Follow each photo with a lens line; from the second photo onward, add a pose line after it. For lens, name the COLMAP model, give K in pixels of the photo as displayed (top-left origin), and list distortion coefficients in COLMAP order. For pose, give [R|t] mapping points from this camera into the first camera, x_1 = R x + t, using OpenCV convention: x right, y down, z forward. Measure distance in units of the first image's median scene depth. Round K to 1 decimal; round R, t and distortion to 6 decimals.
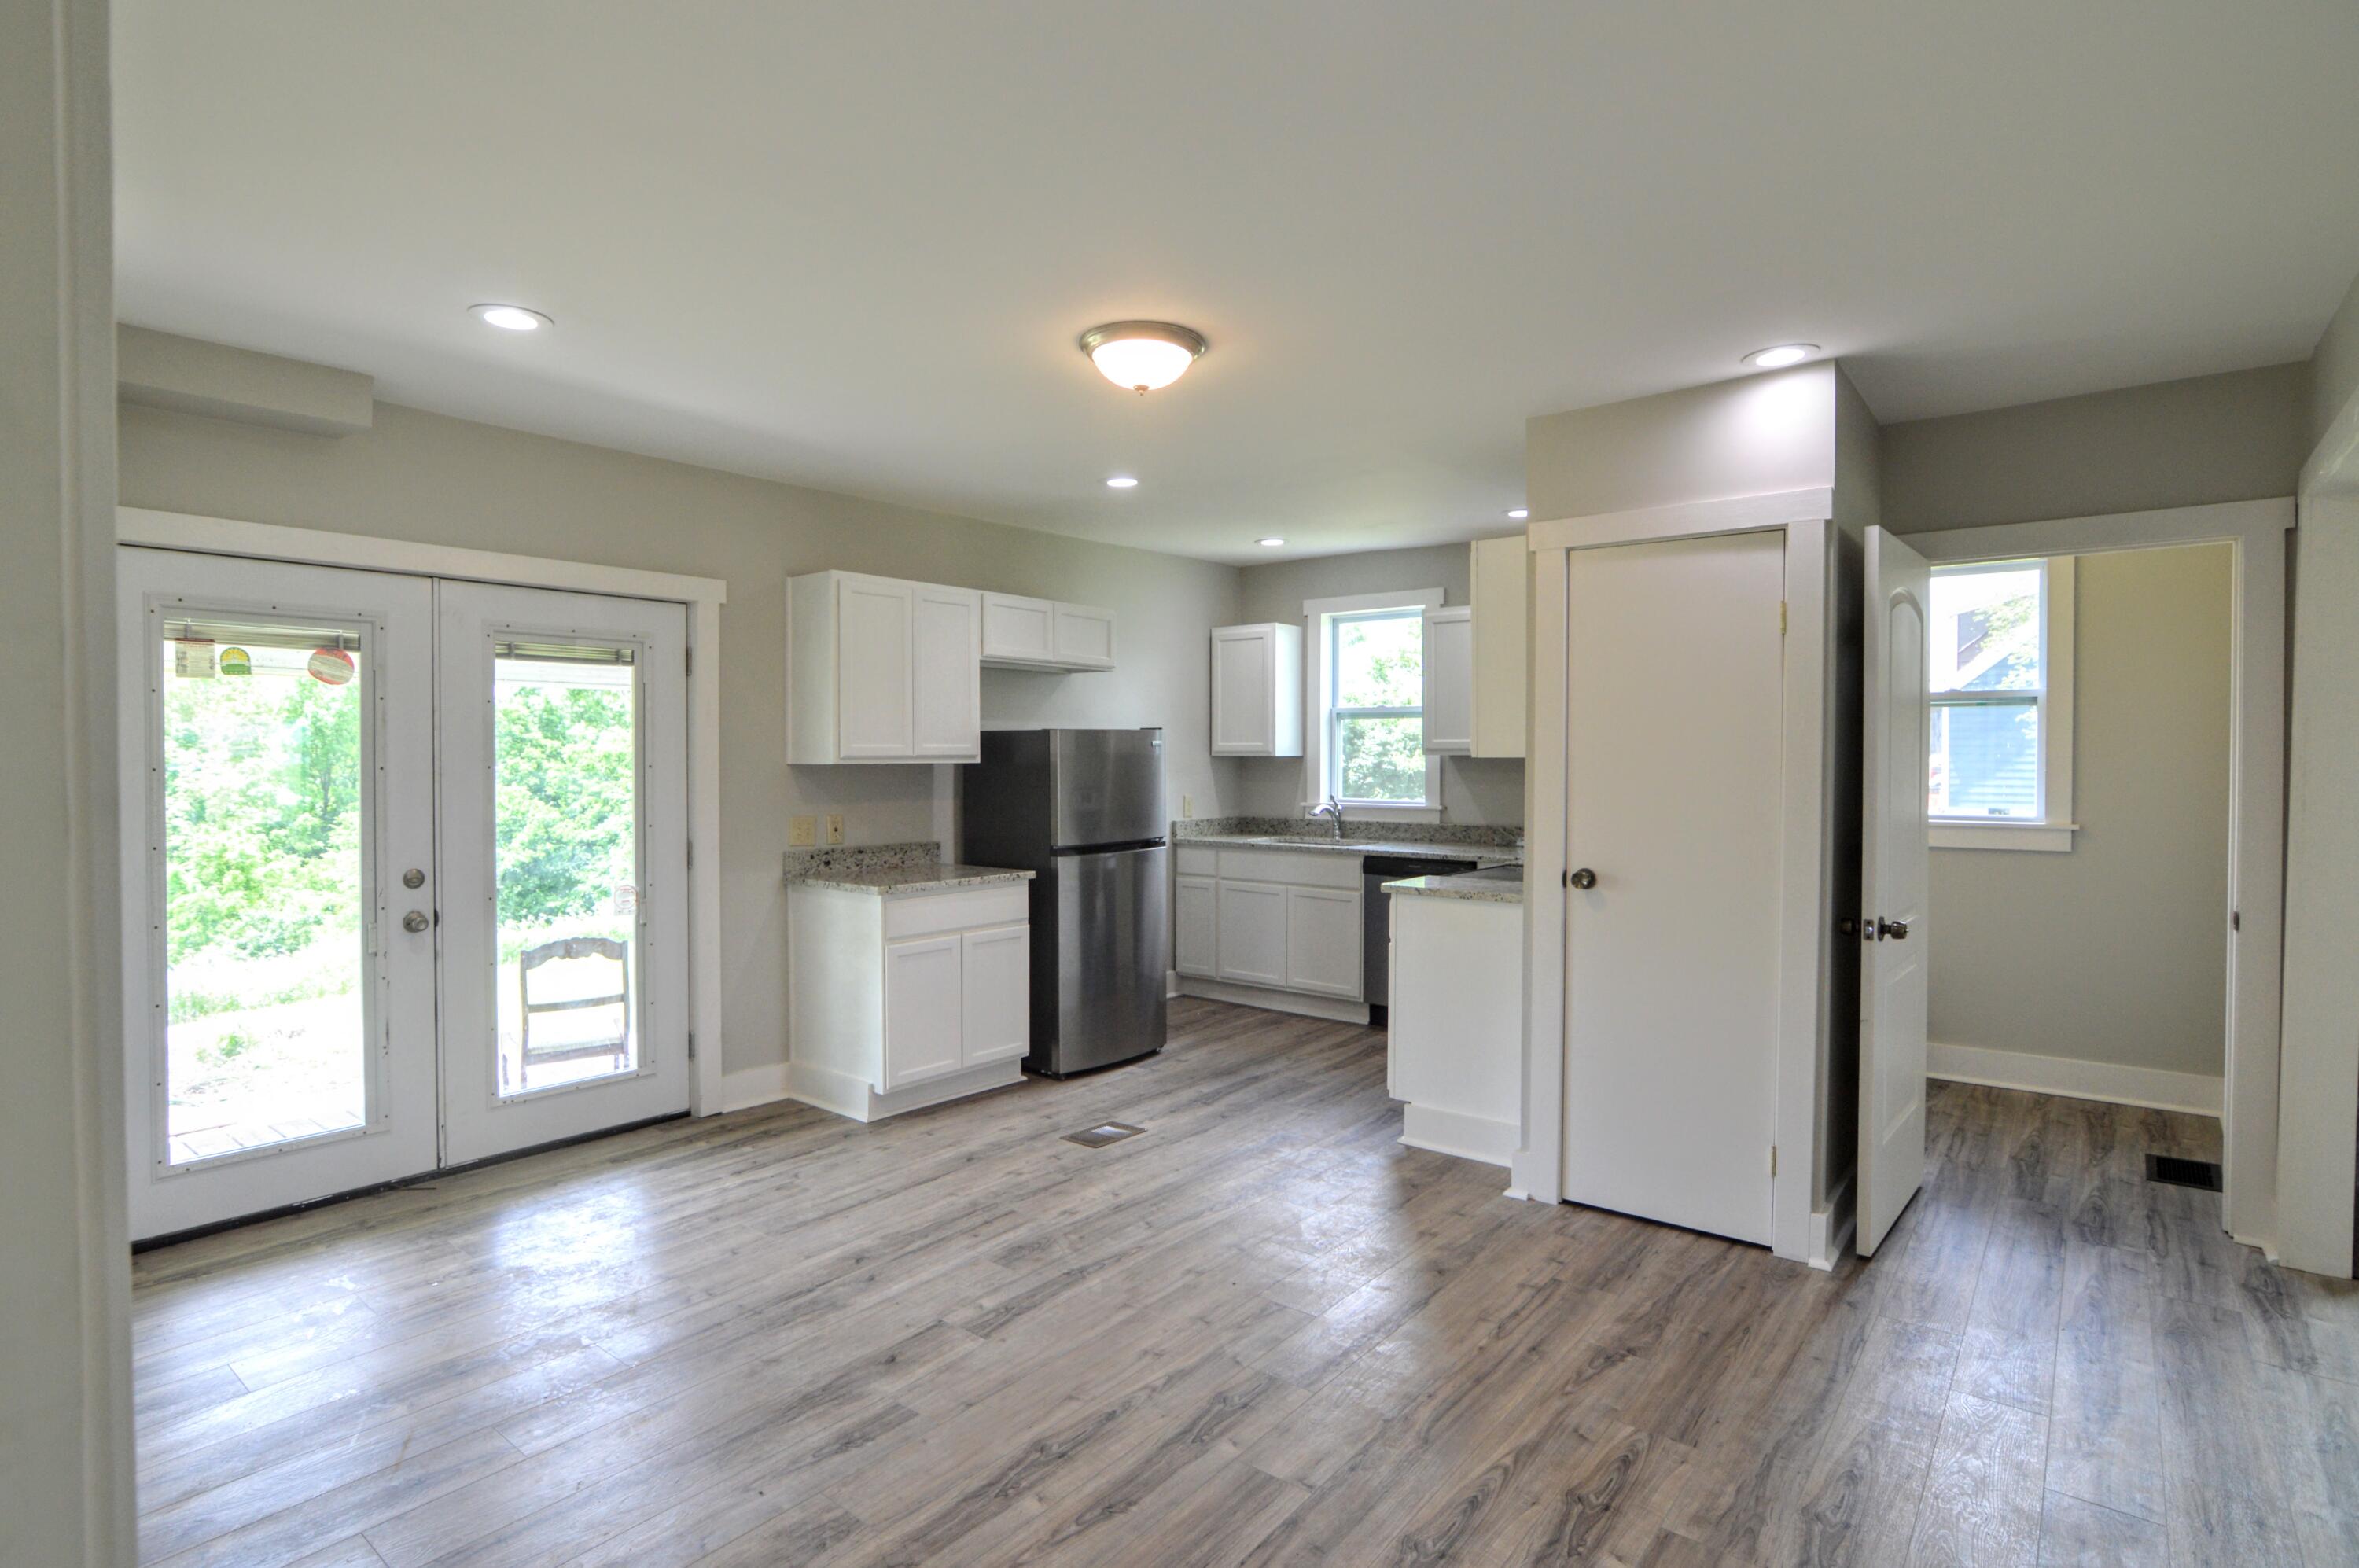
lens RADIAL K [[1181.0, 0, 1158.1], [0, 1181.0, 774.5], [0, 0, 1]] dist [-0.019840, 0.000859]
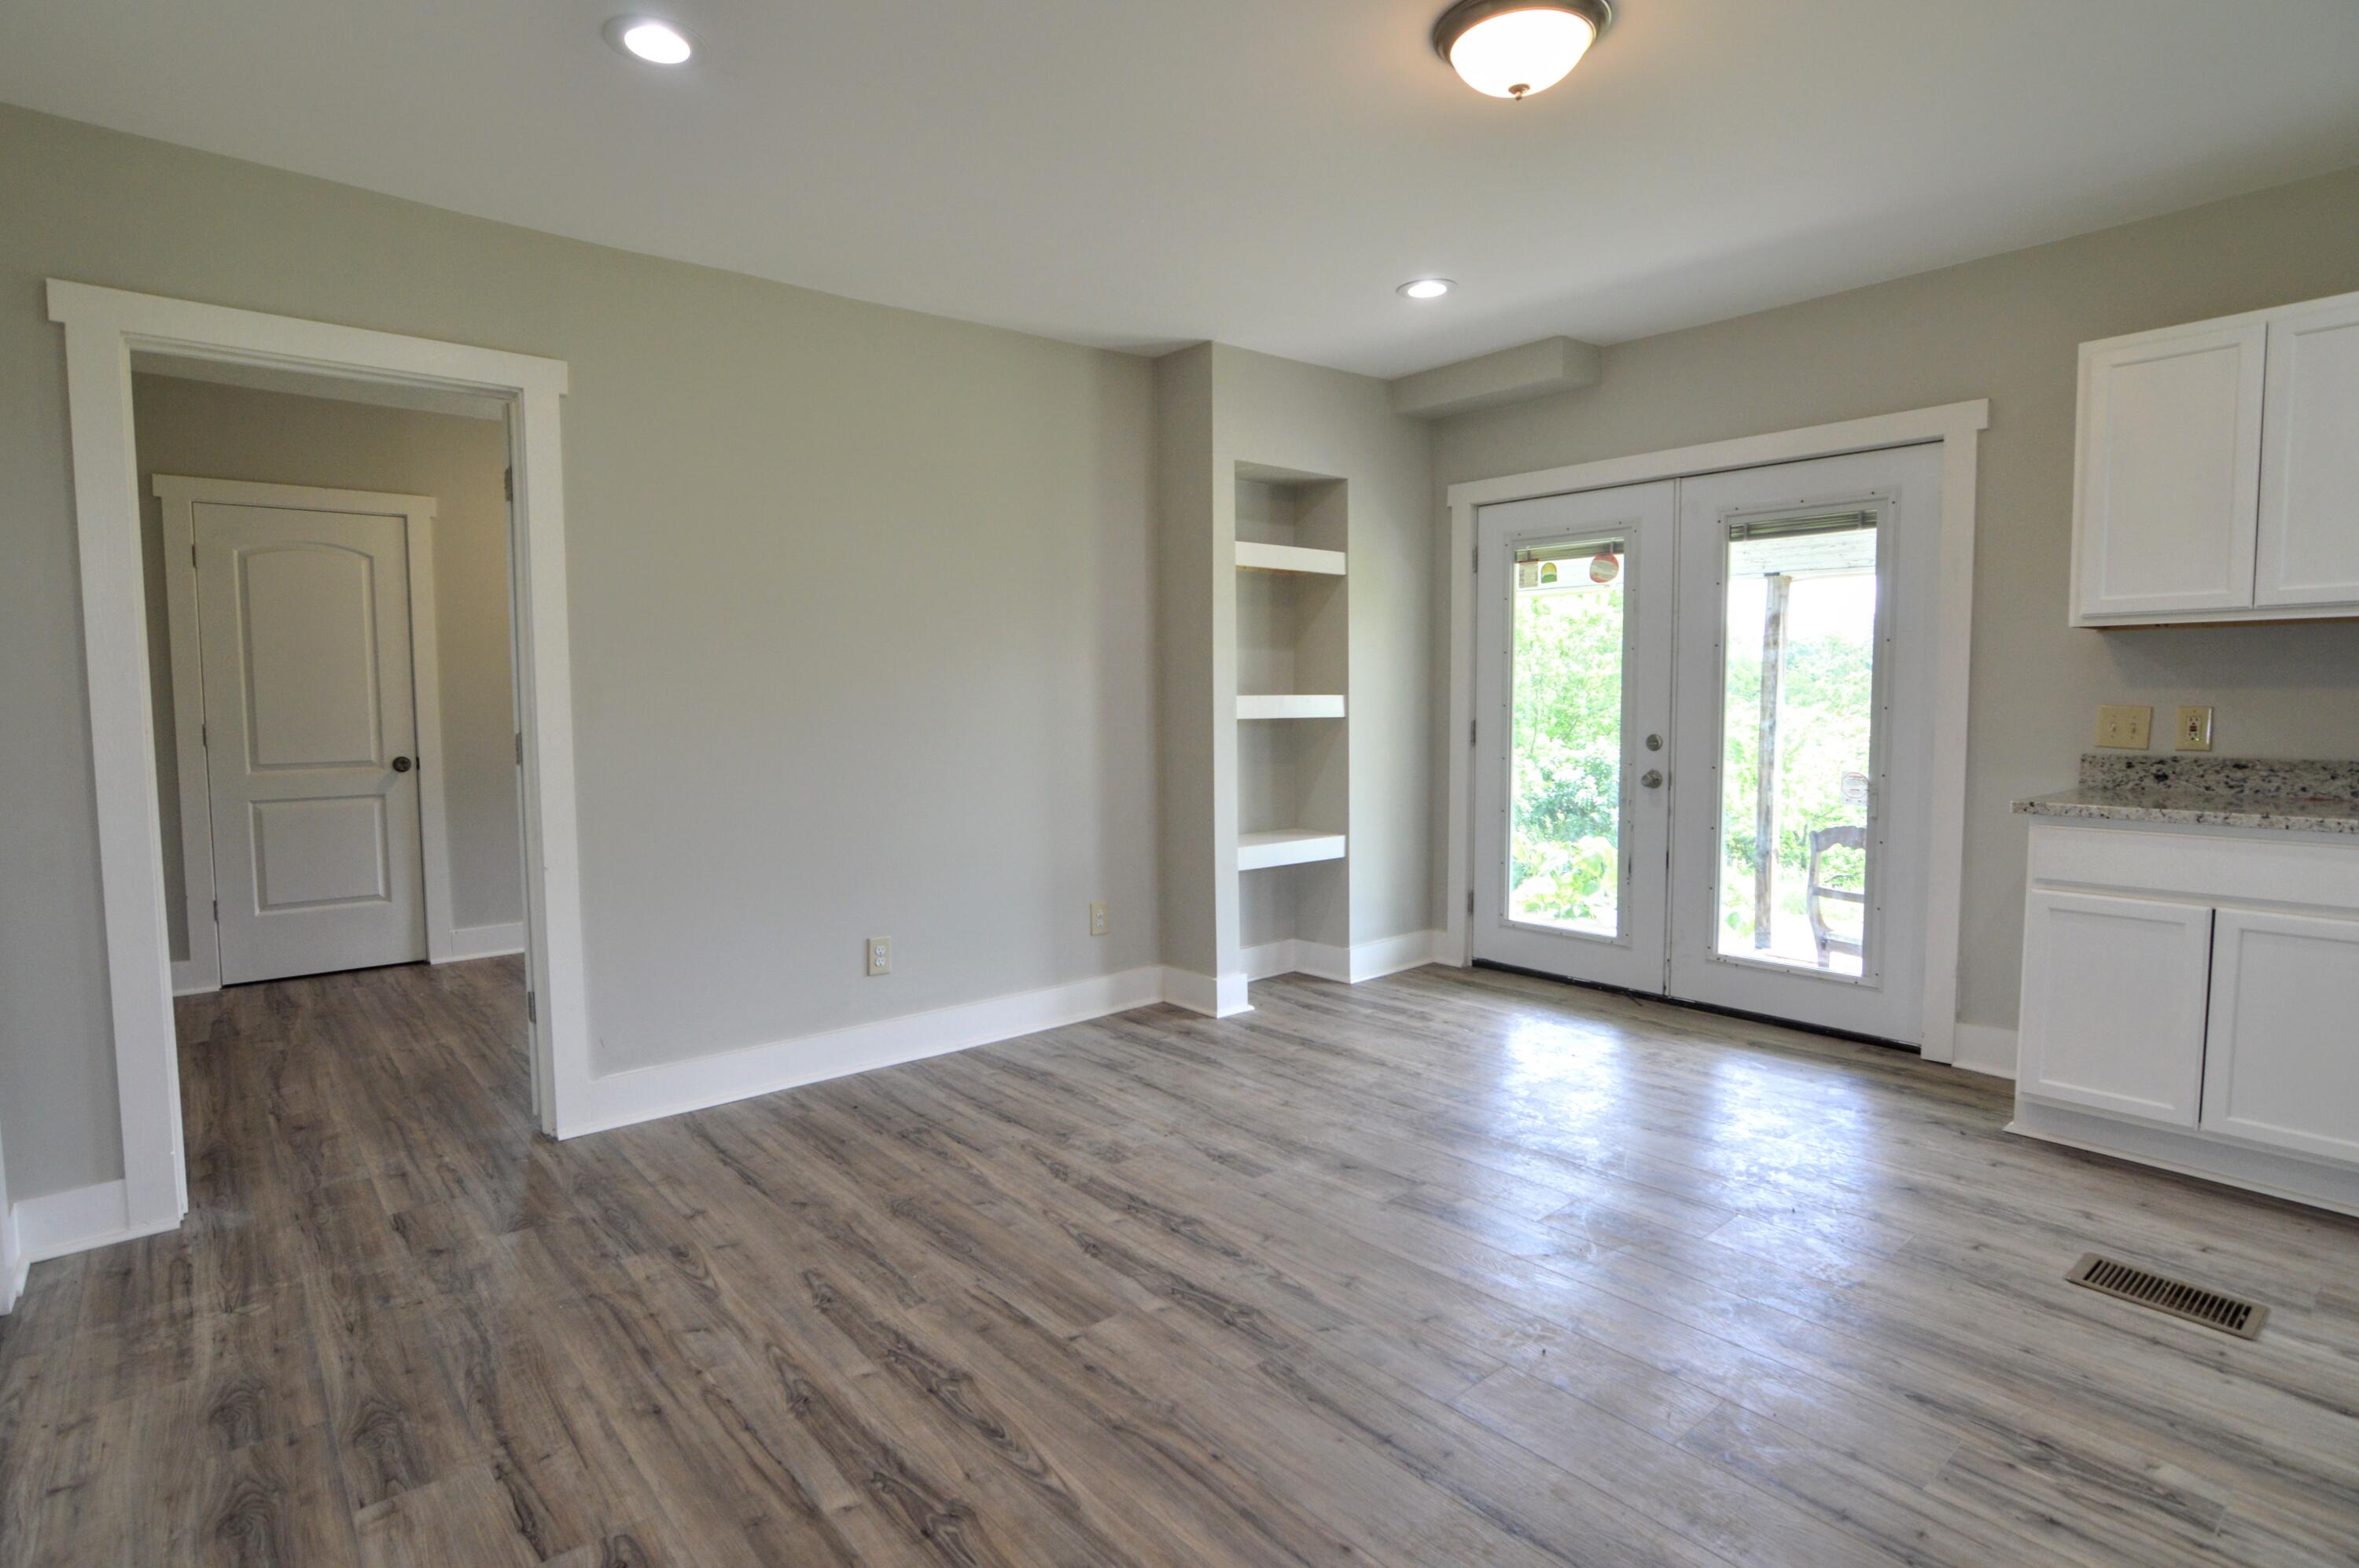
lens RADIAL K [[1181.0, 0, 1158.1], [0, 1181.0, 774.5], [0, 0, 1]] dist [-0.019840, 0.000859]
pose [[-0.183496, 0.071251, -0.980435, 0.692209], [-0.007274, 0.997244, 0.073834, 0.042378], [0.982994, 0.020680, -0.182472, 0.820419]]
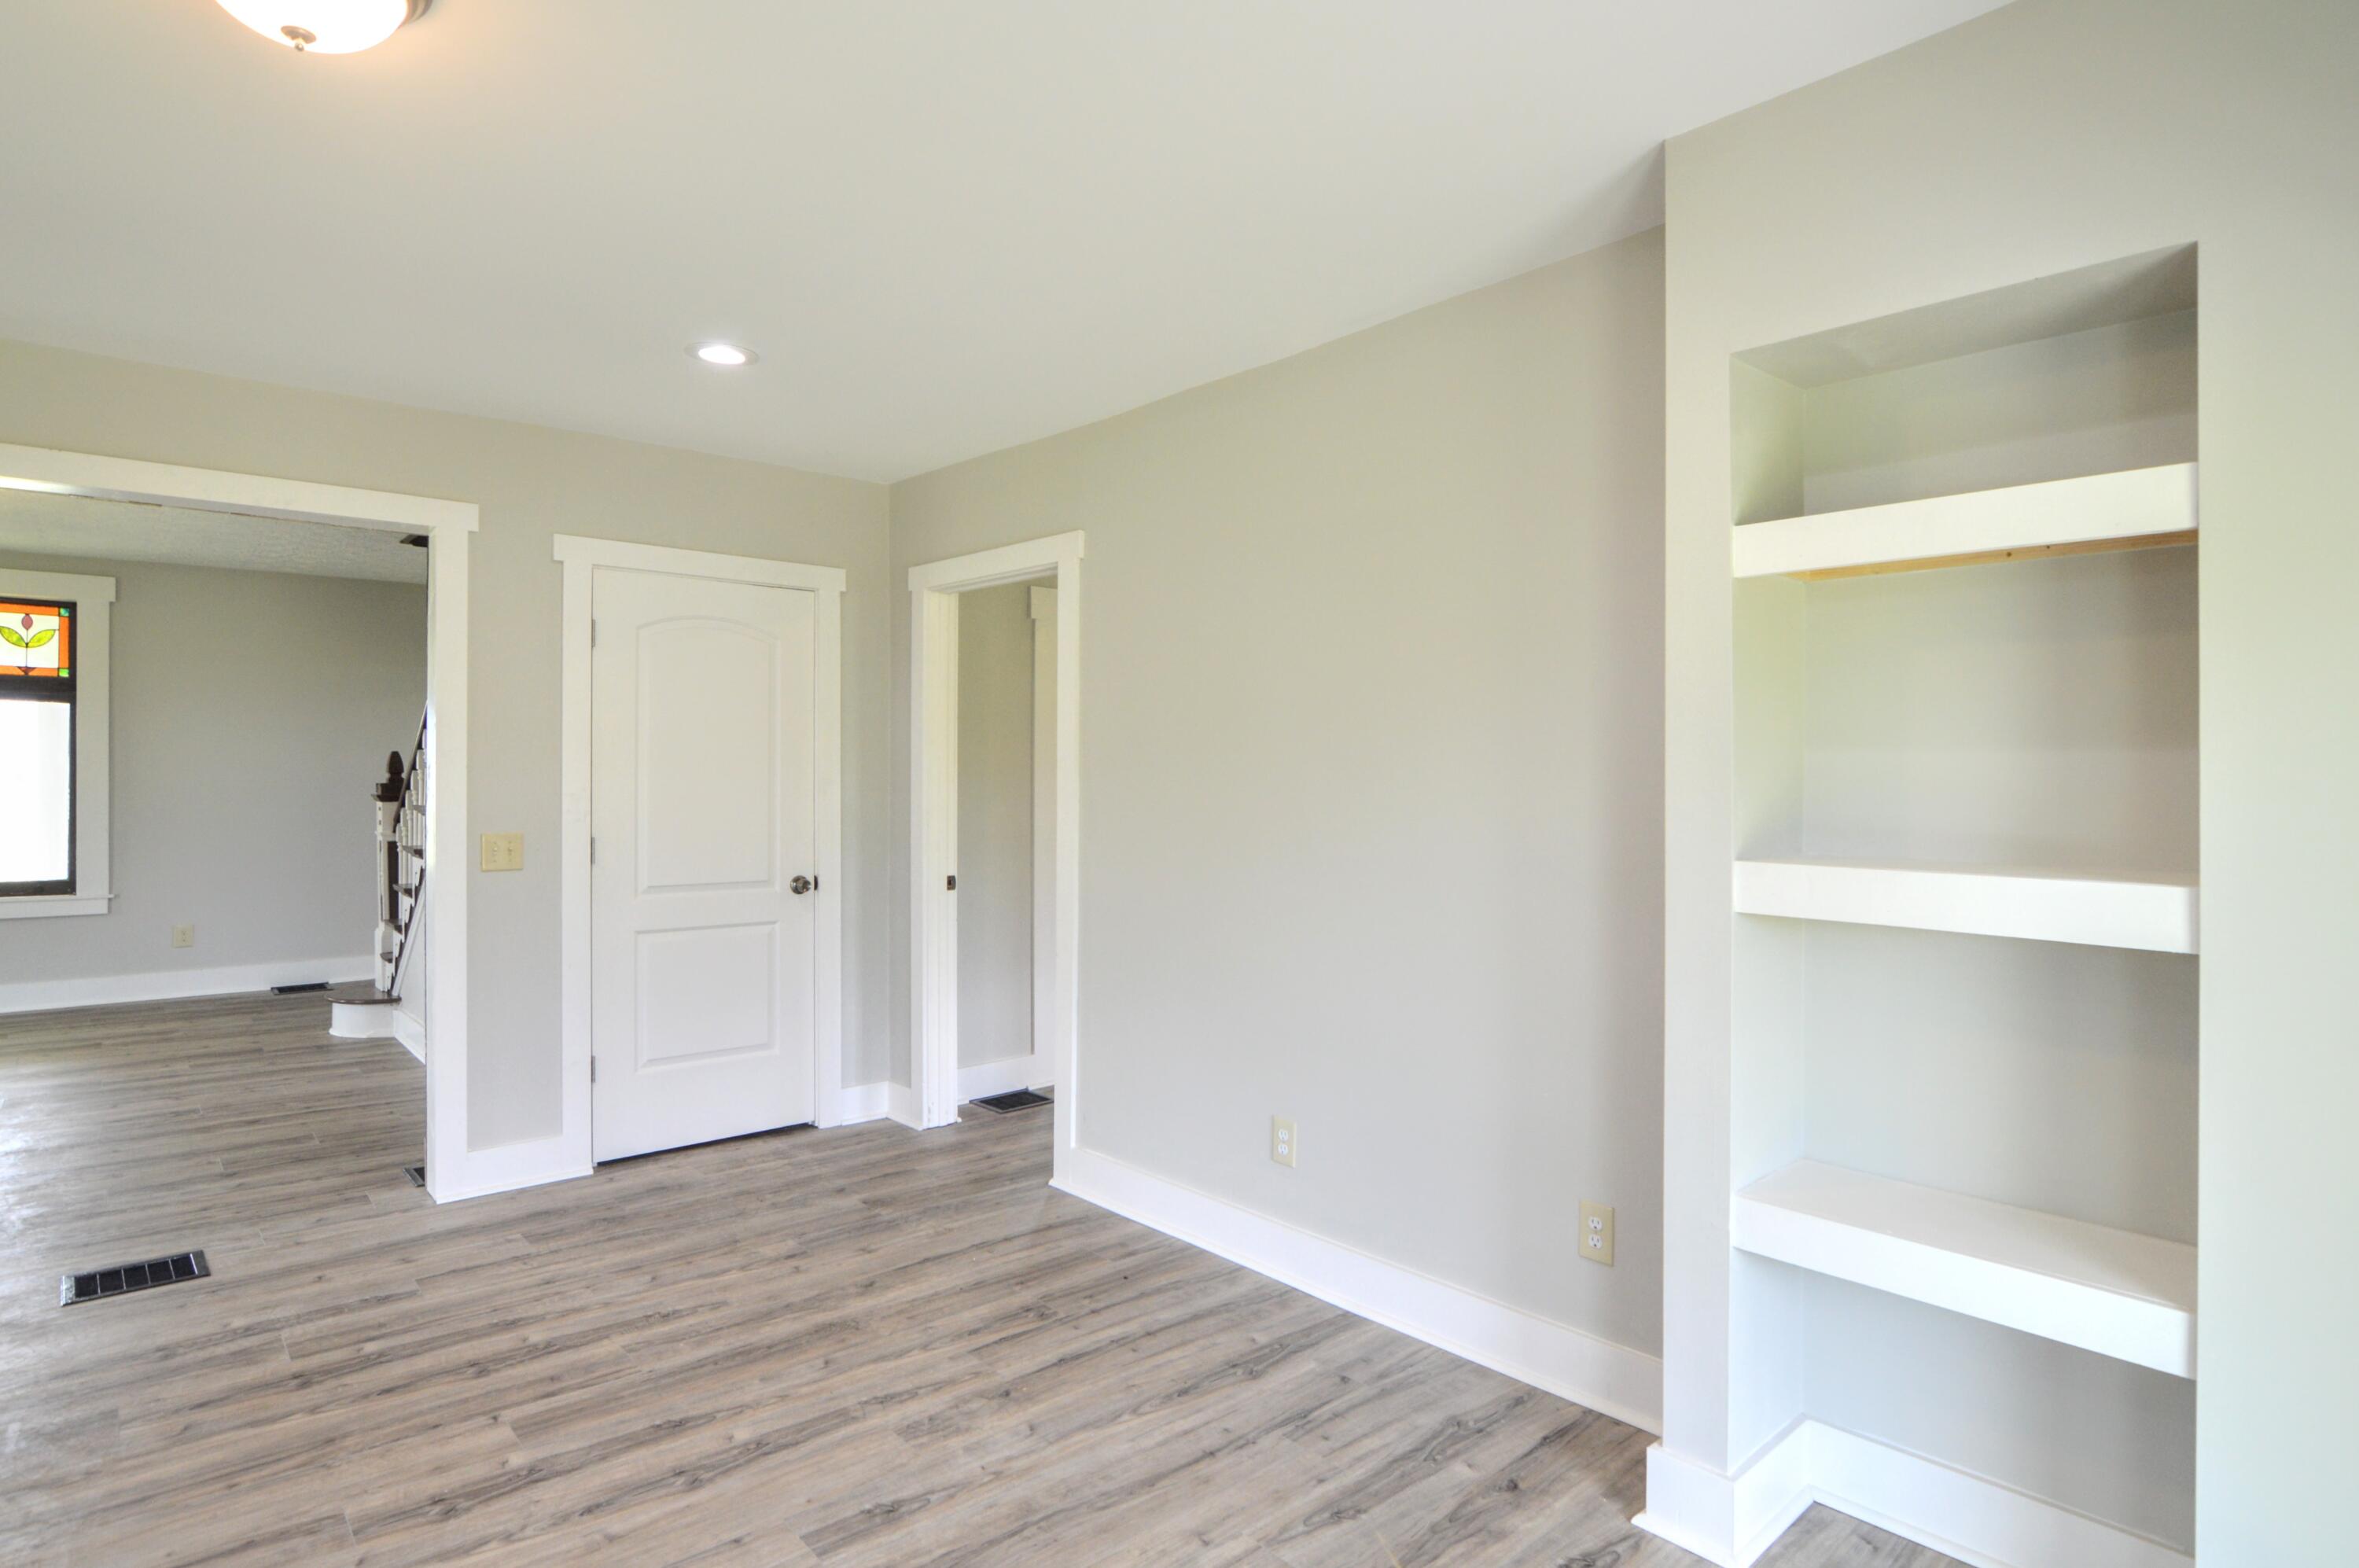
lens RADIAL K [[1220.0, 0, 1179.5], [0, 1220.0, 784.0], [0, 0, 1]] dist [-0.024642, 0.000977]
pose [[-0.988998, -0.004450, 0.147865, -0.434718], [-0.001305, 0.999771, 0.021363, -0.000797], [-0.147926, 0.020935, -0.988777, 1.316806]]
